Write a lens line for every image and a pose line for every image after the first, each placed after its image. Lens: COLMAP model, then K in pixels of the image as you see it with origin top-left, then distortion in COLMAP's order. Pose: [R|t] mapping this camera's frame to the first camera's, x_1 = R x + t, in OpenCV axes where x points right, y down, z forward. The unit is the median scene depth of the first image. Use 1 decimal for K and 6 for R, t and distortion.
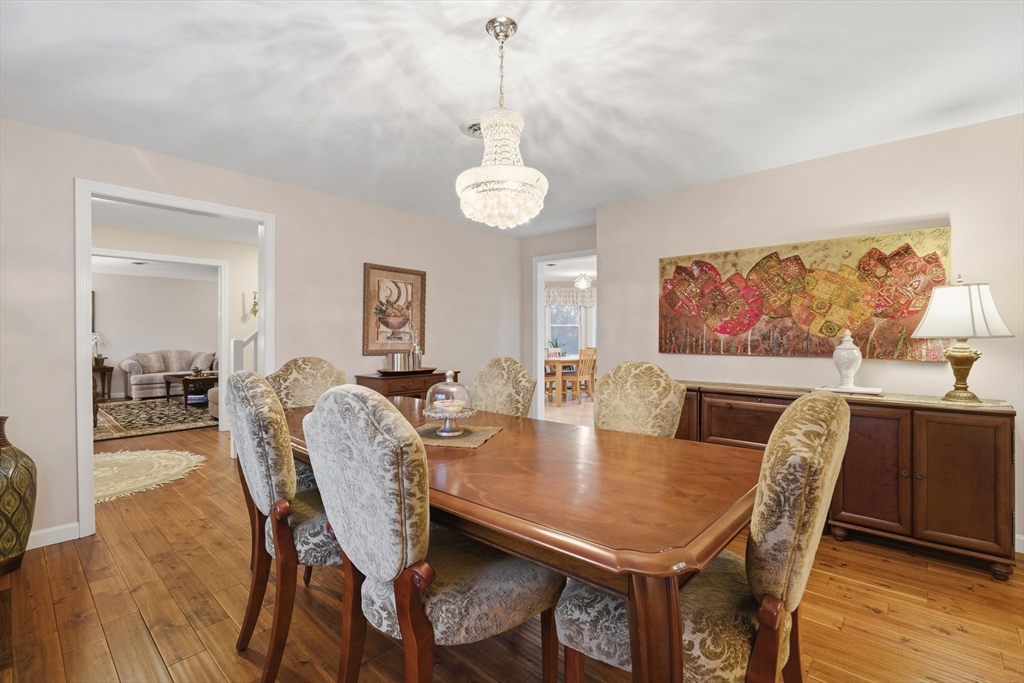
lens RADIAL K [[463.0, 0, 511.8], [0, 463.0, 341.0], [0, 0, 1]] dist [-0.009537, 0.002520]
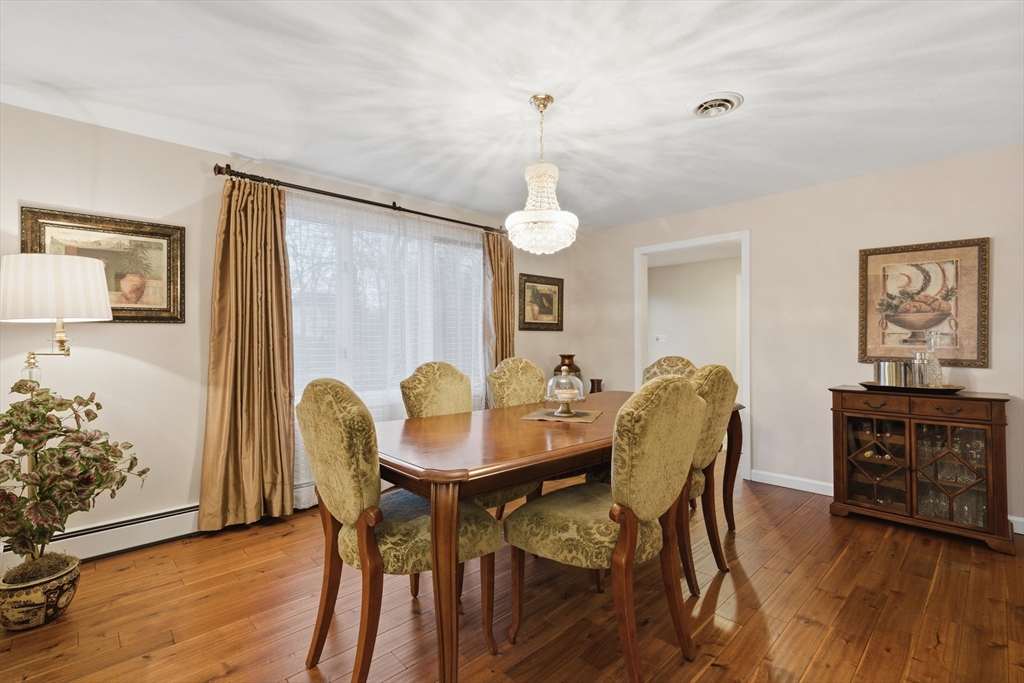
lens RADIAL K [[463.0, 0, 505.9], [0, 463.0, 337.6], [0, 0, 1]] dist [-0.009537, 0.002520]
pose [[-0.080331, -0.005565, -0.996753, 0.532534], [-0.008701, 0.999950, -0.004882, -0.003632], [0.996730, 0.008281, -0.080375, 0.424122]]
